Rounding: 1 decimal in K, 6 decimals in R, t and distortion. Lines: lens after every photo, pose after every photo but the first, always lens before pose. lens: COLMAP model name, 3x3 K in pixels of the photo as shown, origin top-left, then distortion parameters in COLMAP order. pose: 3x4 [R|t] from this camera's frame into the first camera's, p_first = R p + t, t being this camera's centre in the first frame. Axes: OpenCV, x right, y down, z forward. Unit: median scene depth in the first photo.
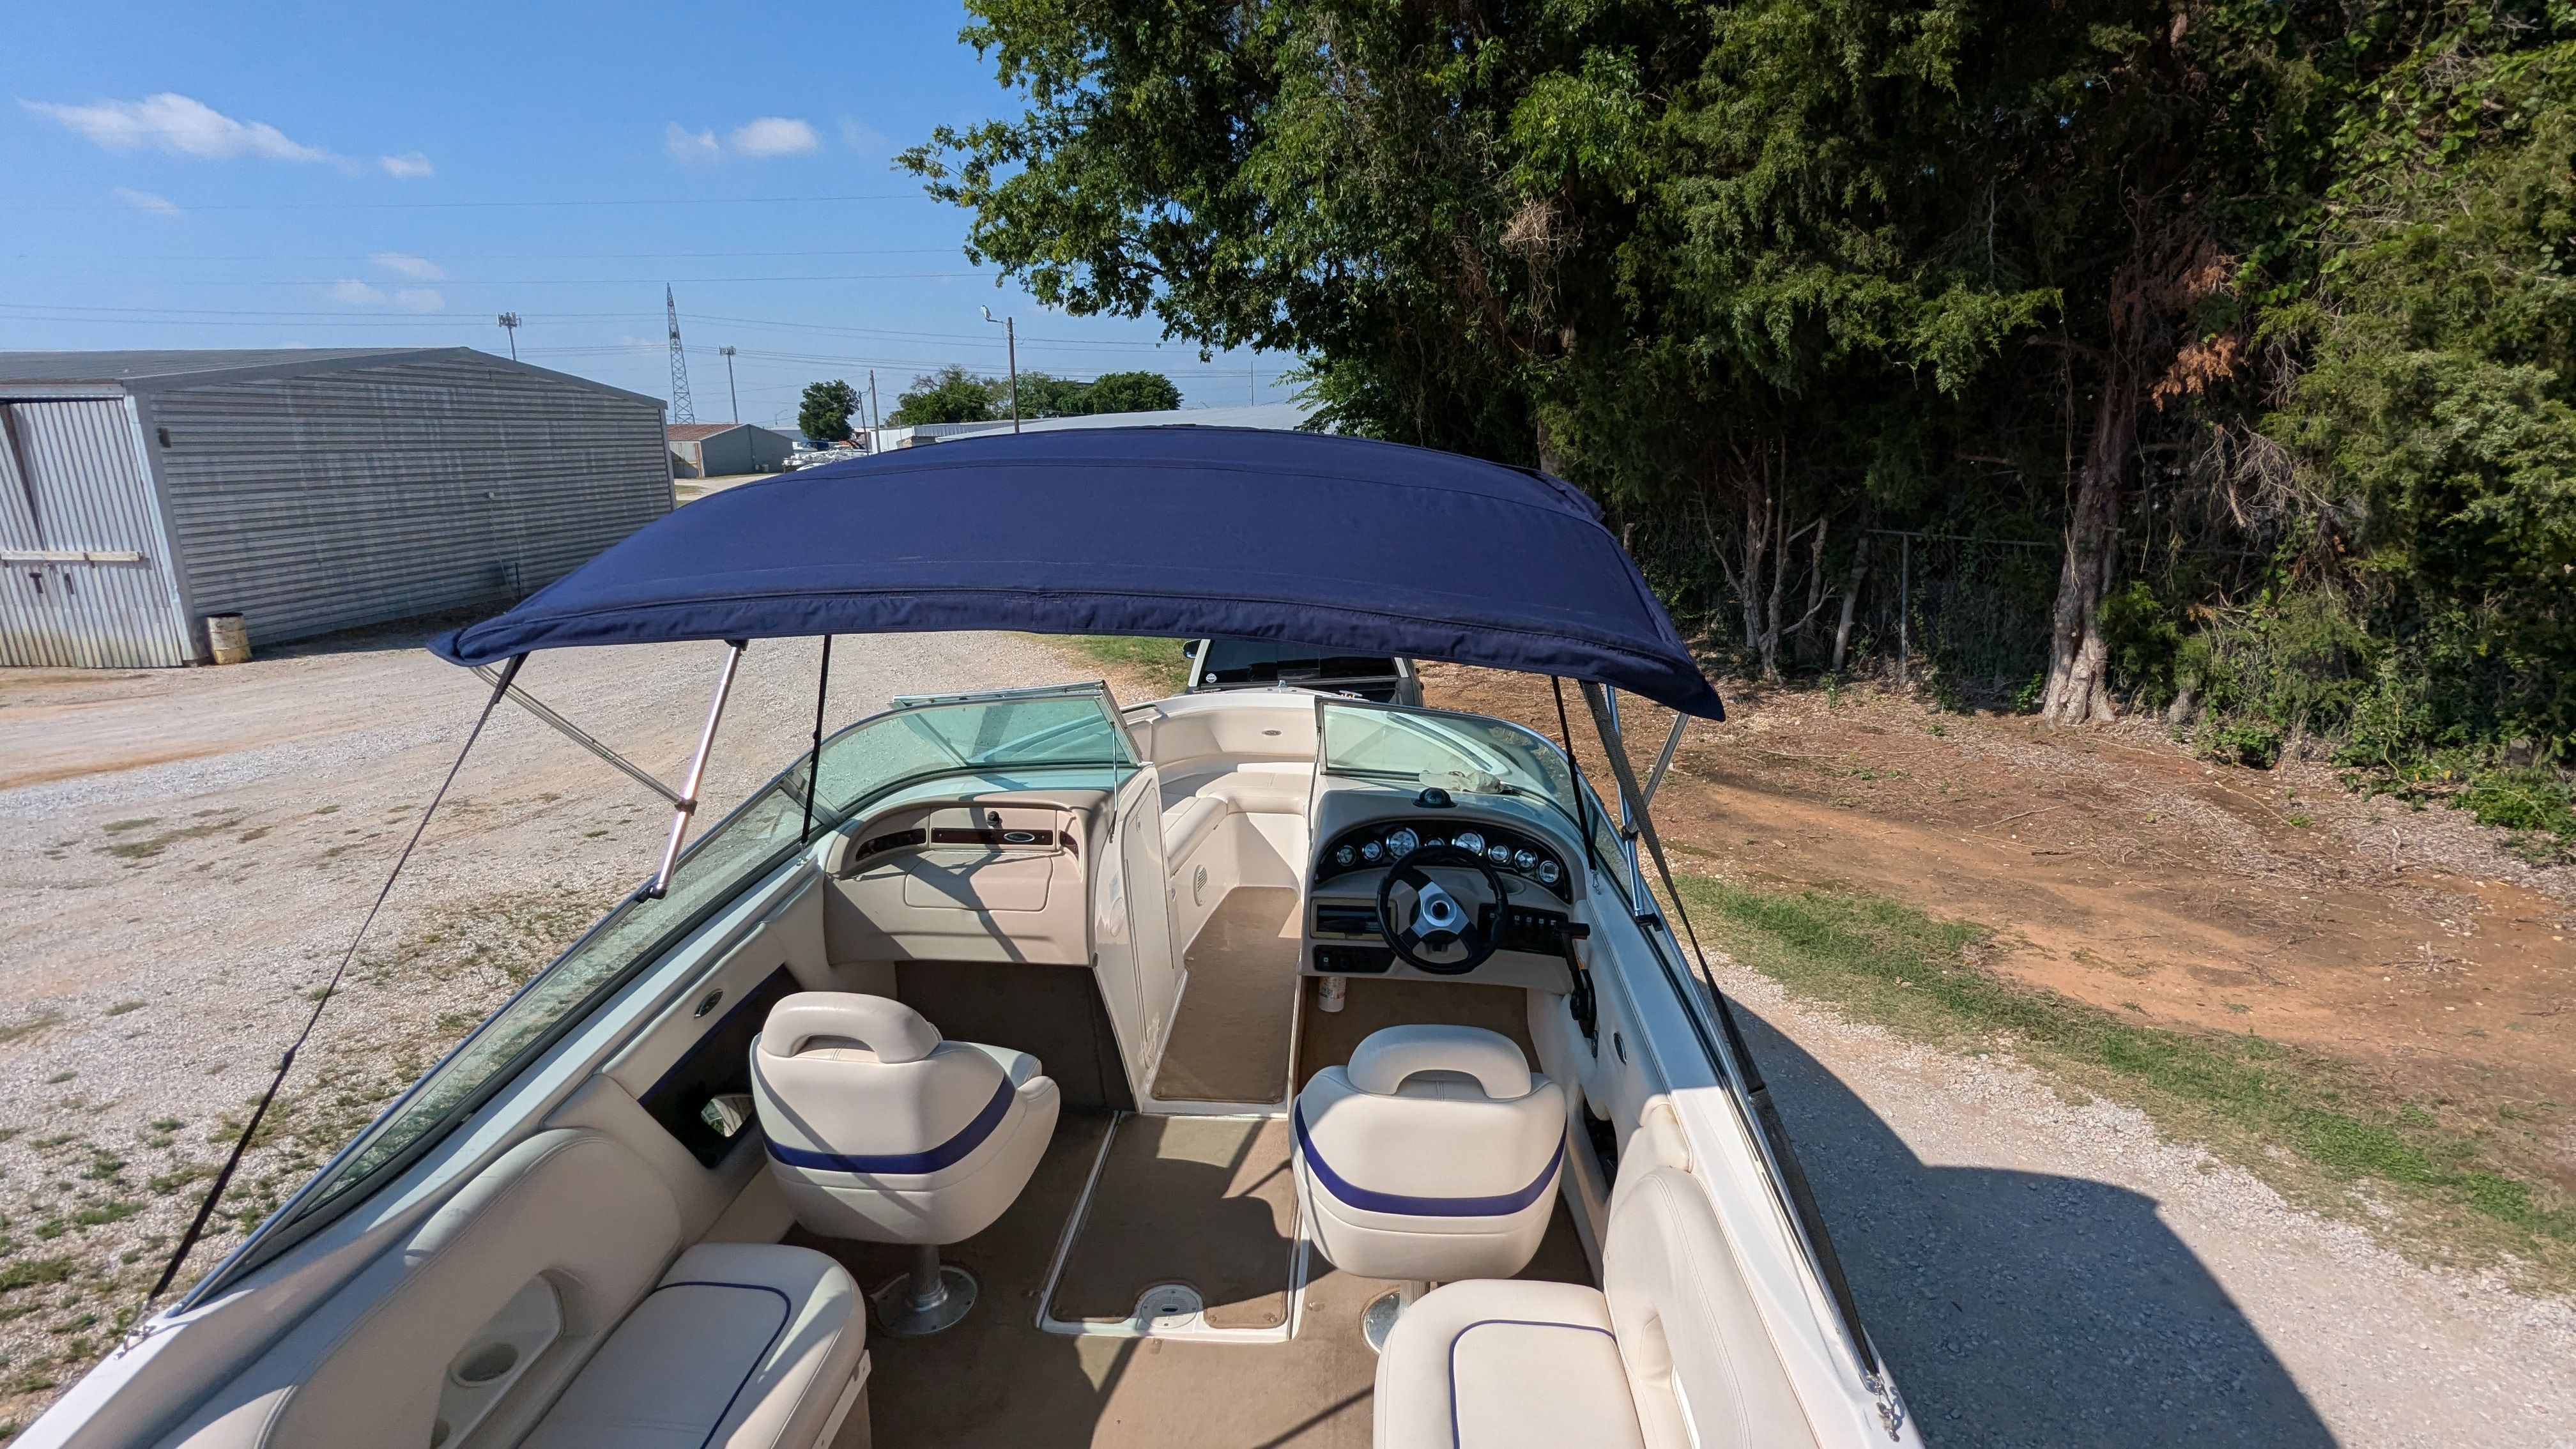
lens RADIAL K [[1248.1, 0, 1307.1], [0, 1248.1, 737.0], [0, 0, 1]] dist [-0.003089, -0.000832]
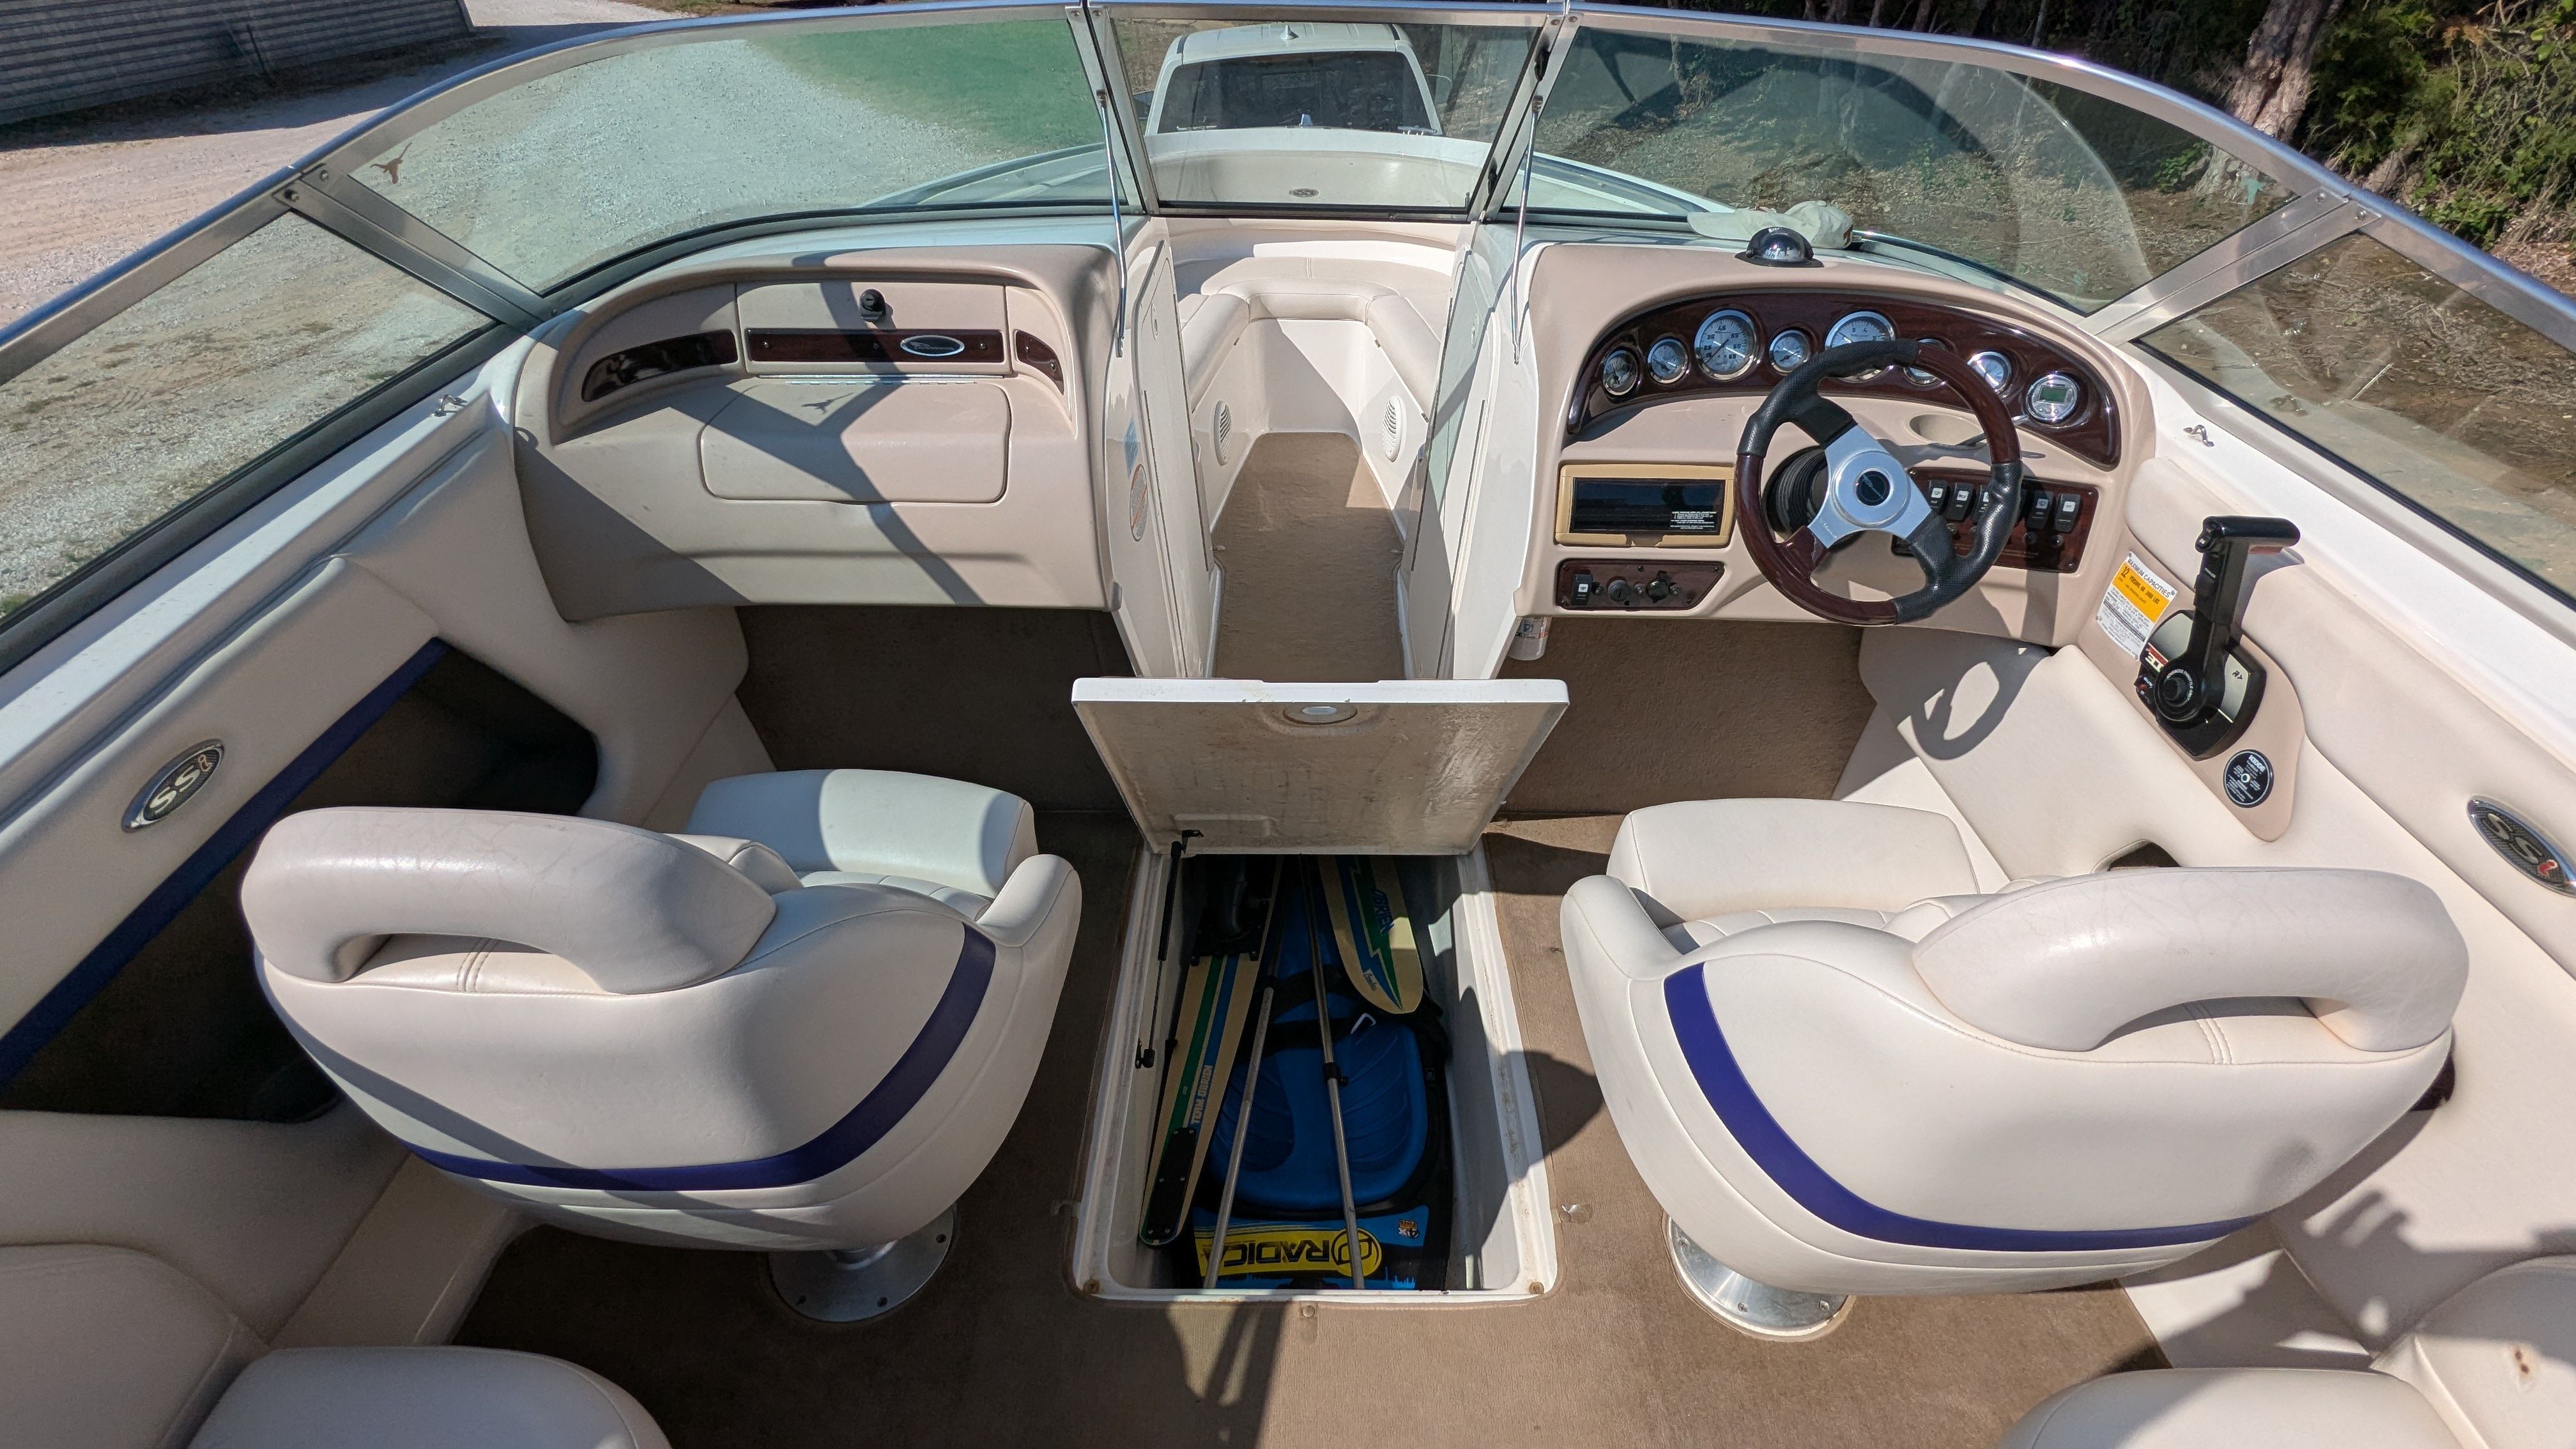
lens RADIAL K [[1200.6, 0, 1301.2], [0, 1200.6, 746.2], [0, 0, 1]] dist [0.005514, -0.002121]
pose [[0.998293, -0.033300, 0.047990, -0.074123], [0.013025, 0.927800, 0.372850, 0.033589], [-0.056941, -0.371588, 0.926650, 0.321253]]
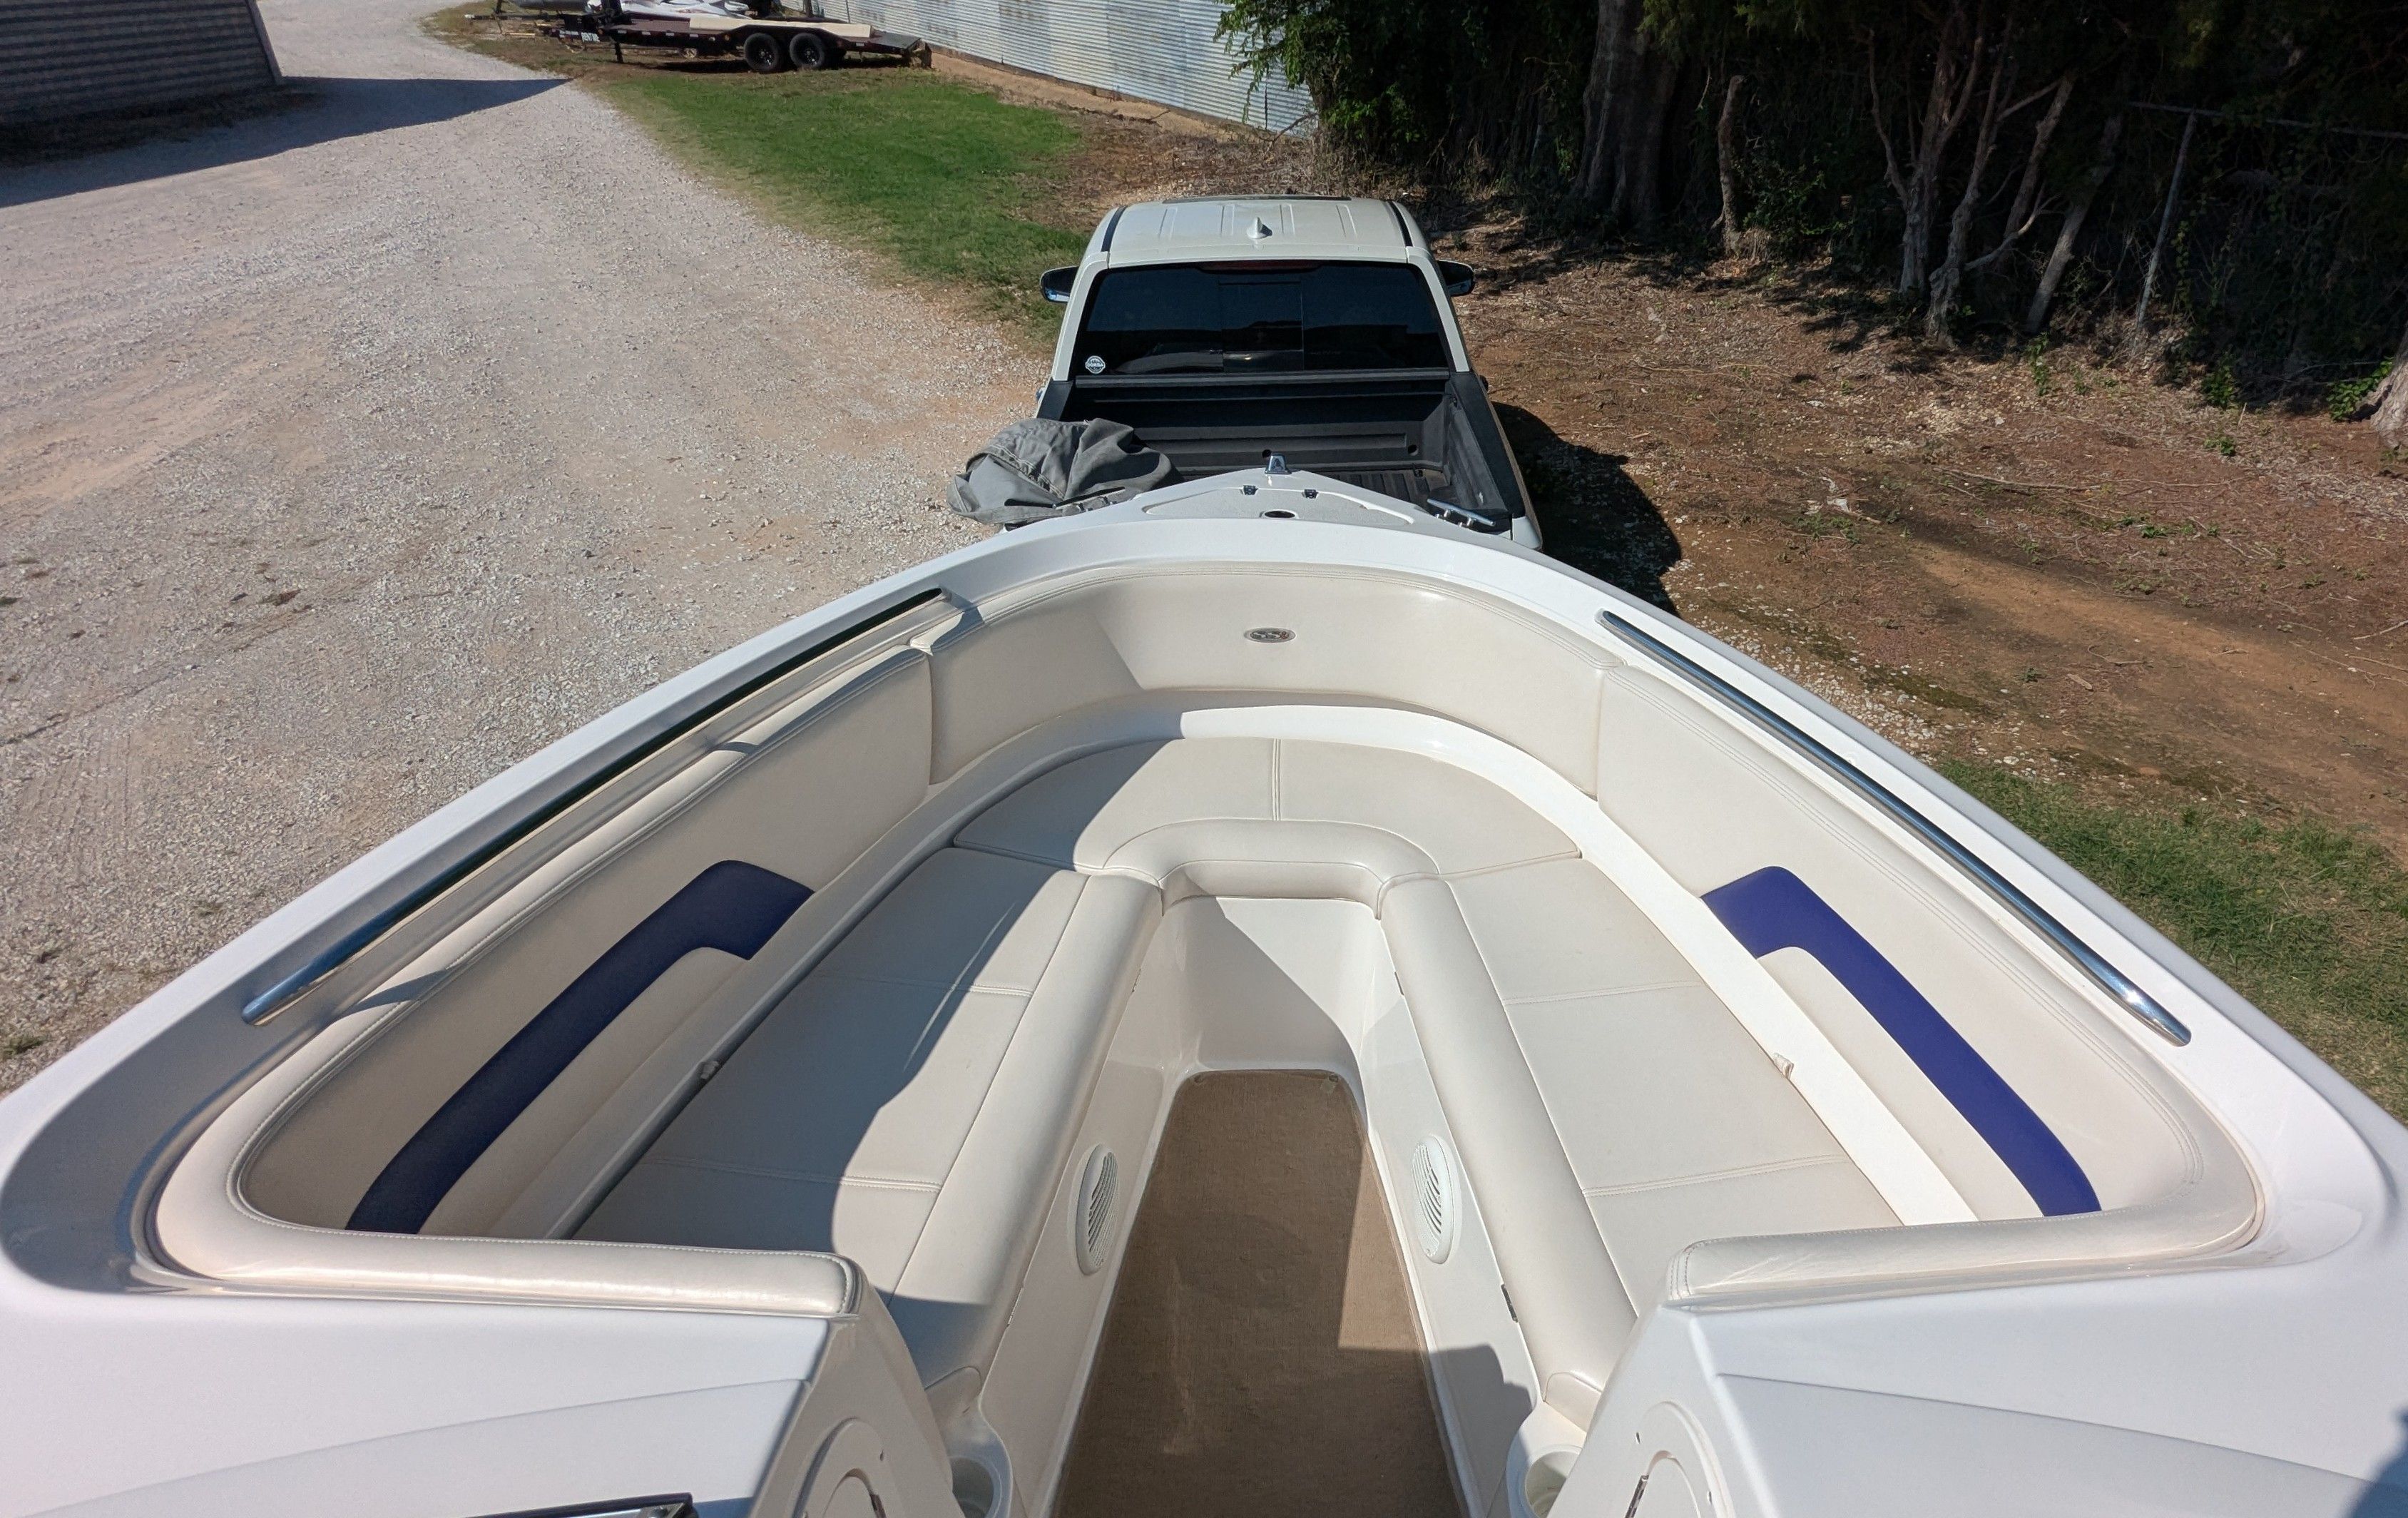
lens RADIAL K [[1316.5, 0, 1365.3], [0, 1316.5, 756.8], [0, 0, 1]] dist [0.000946, -0.001329]
pose [[0.992867, -0.016609, 0.118065, -0.050149], [-0.020690, 0.951224, 0.307807, -0.097665], [-0.117419, -0.308054, 0.944095, 0.644192]]
